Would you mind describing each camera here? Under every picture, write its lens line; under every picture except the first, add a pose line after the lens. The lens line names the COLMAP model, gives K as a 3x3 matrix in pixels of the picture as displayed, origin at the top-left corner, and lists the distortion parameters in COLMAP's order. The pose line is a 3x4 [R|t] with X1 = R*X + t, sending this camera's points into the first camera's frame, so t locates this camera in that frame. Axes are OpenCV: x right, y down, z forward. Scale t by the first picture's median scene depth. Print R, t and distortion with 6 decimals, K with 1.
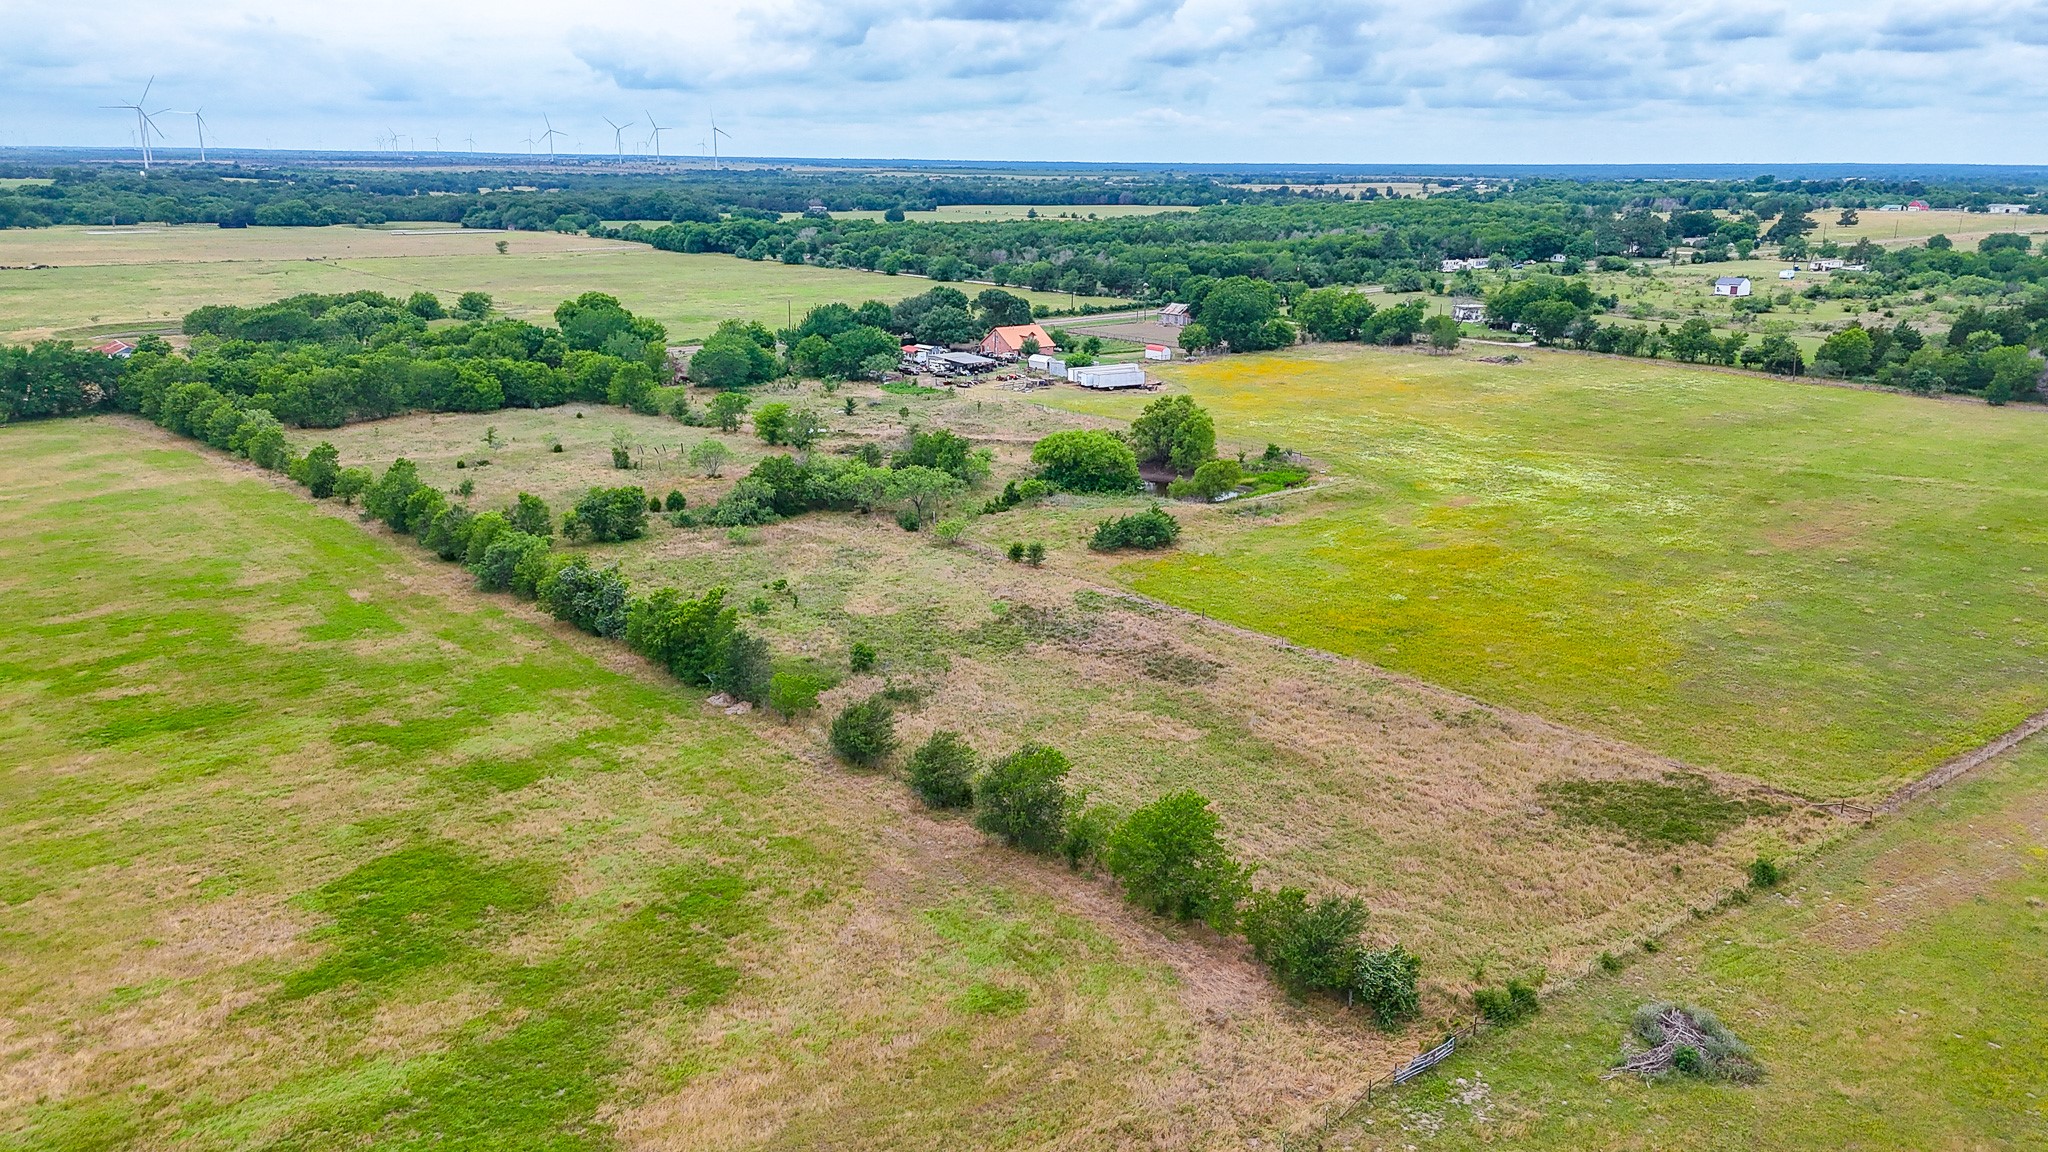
lens RADIAL K [[1519.7, 0, 1026.9], [0, 1519.7, 578.0], [0, 0, 1]] dist [0.072133, -0.068205]
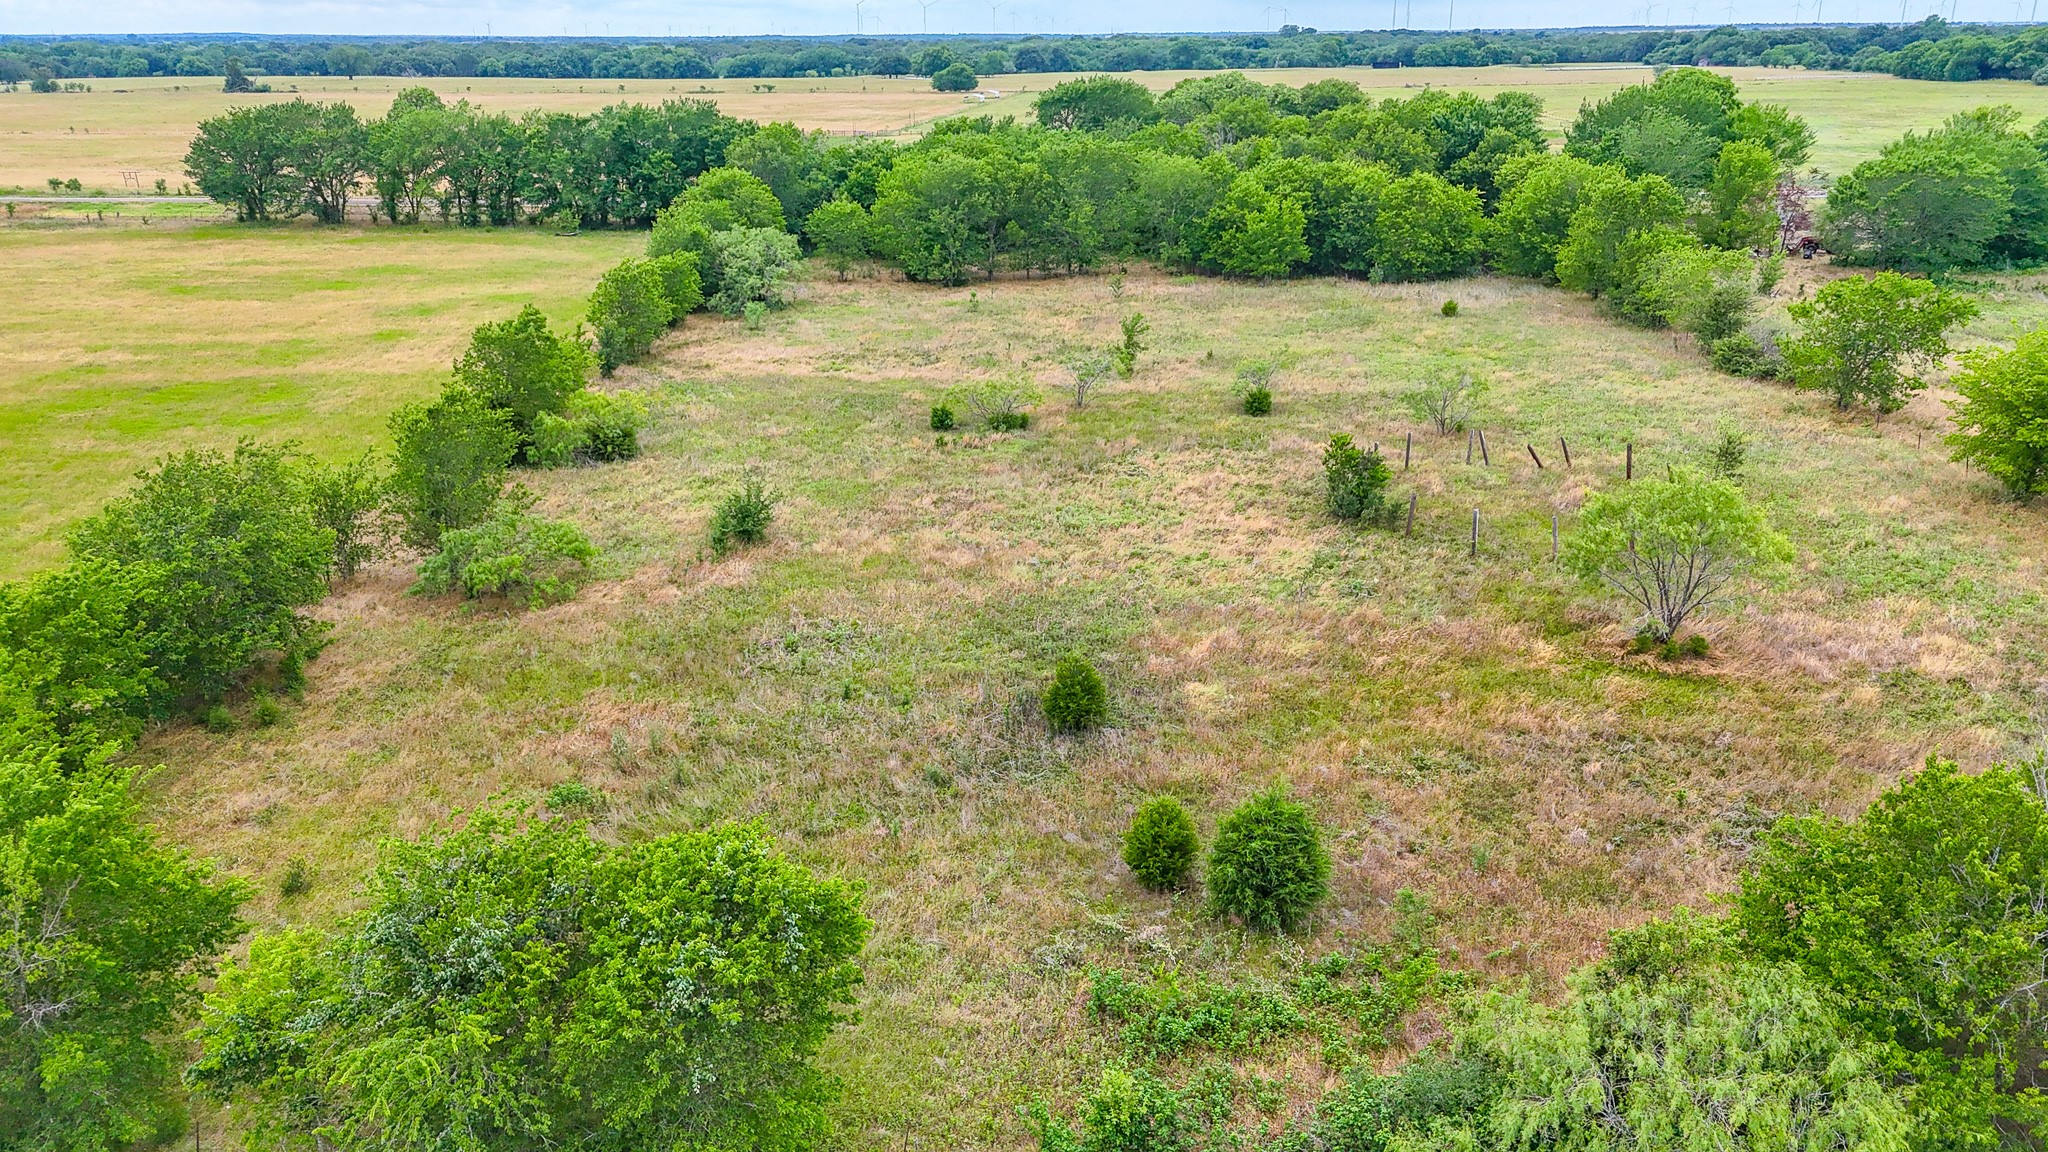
lens RADIAL K [[1505.8, 0, 1023.4], [0, 1505.8, 614.5], [0, 0, 1]] dist [0.023570, -0.000313]
pose [[0.734552, 0.227712, -0.639203, -0.111527], [-0.163385, 0.973649, 0.159100, -0.073488], [0.658588, -0.012431, 0.752401, 0.635816]]
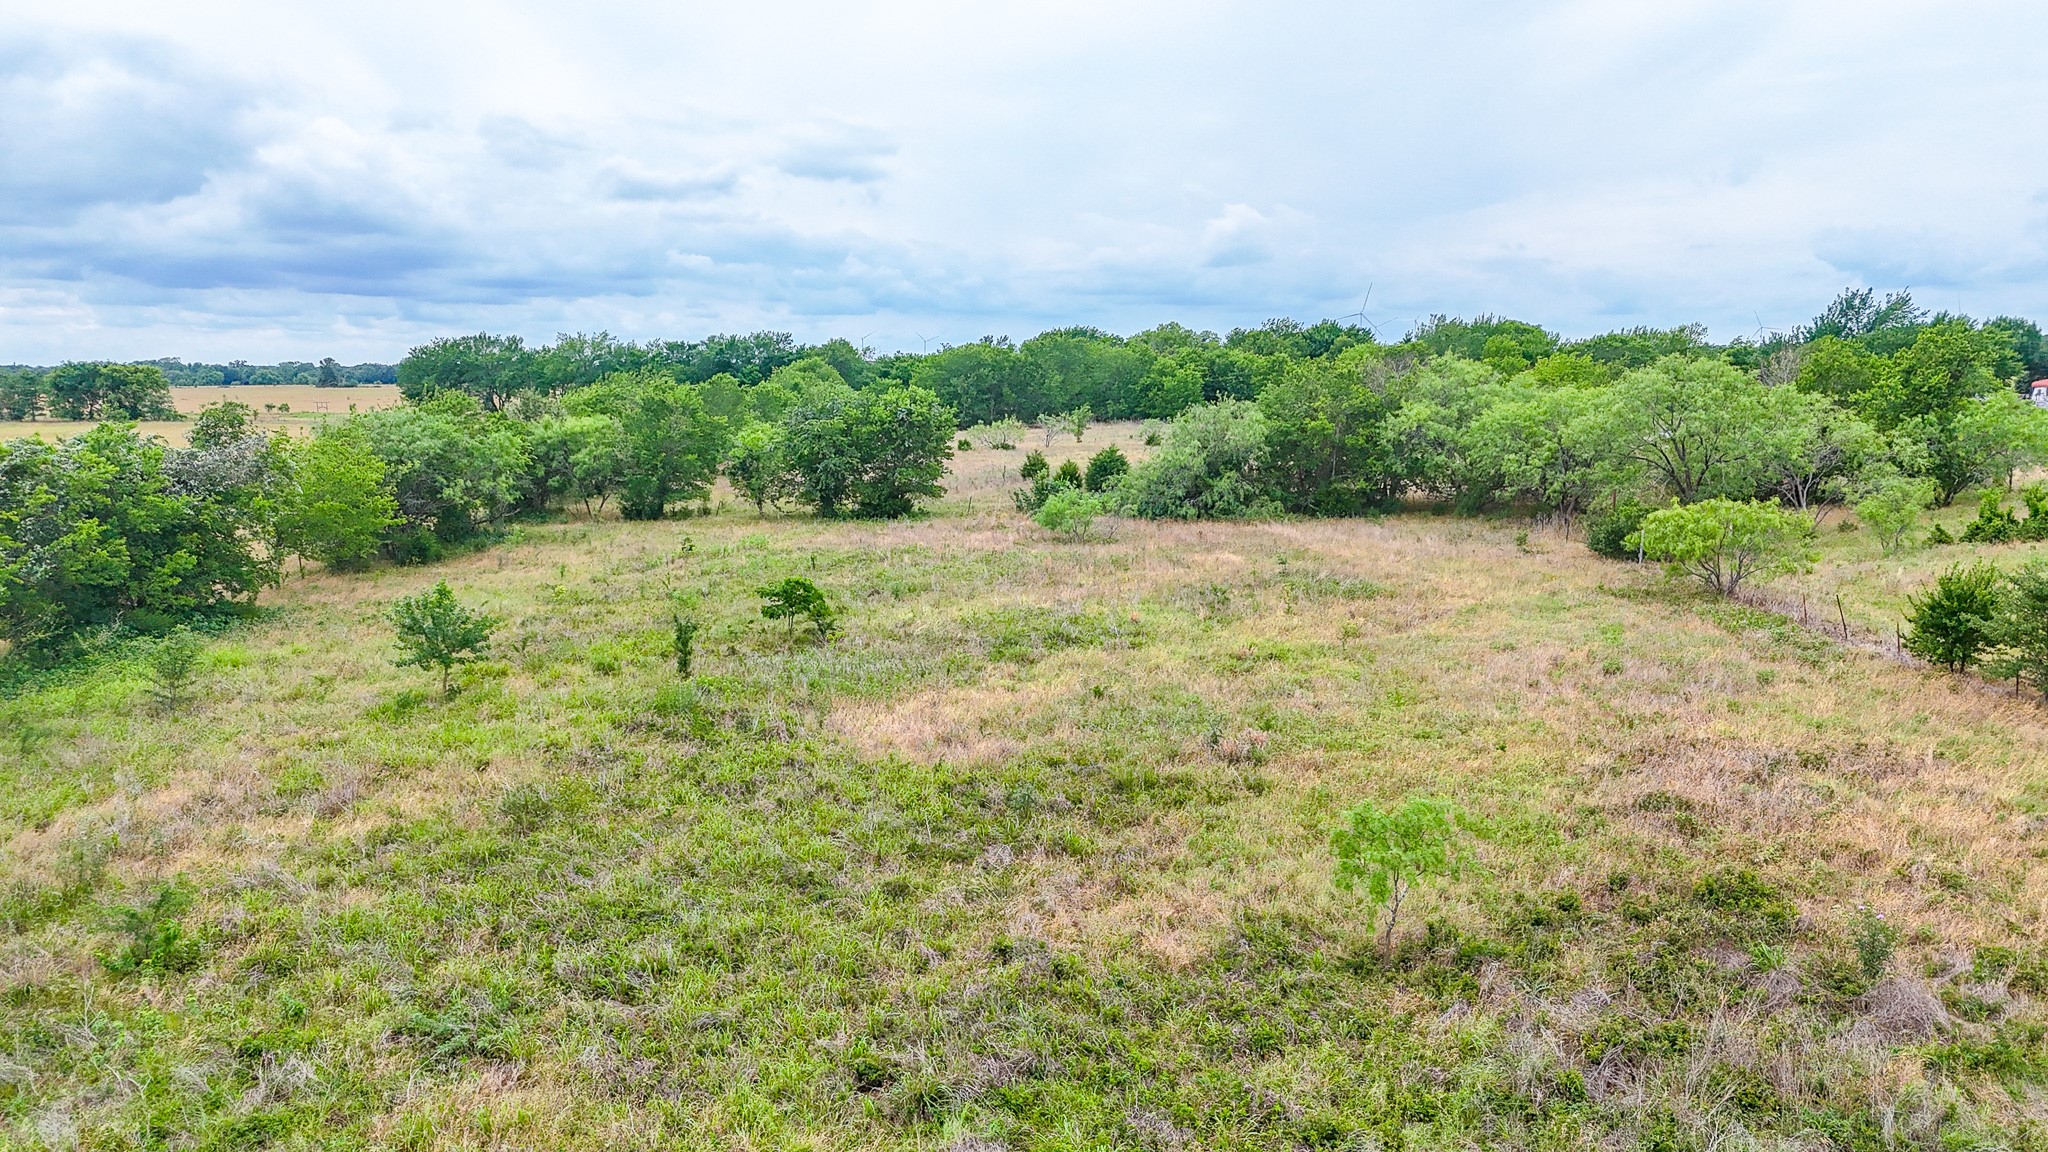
lens RADIAL K [[1519.7, 0, 1026.9], [0, 1519.7, 578.0], [0, 0, 1]] dist [0.072133, -0.068205]
pose [[0.738729, 0.076003, -0.669703, 0.024691], [-0.163134, 0.984240, -0.068250, 0.007027], [0.653962, 0.159670, 0.739486, 0.506093]]
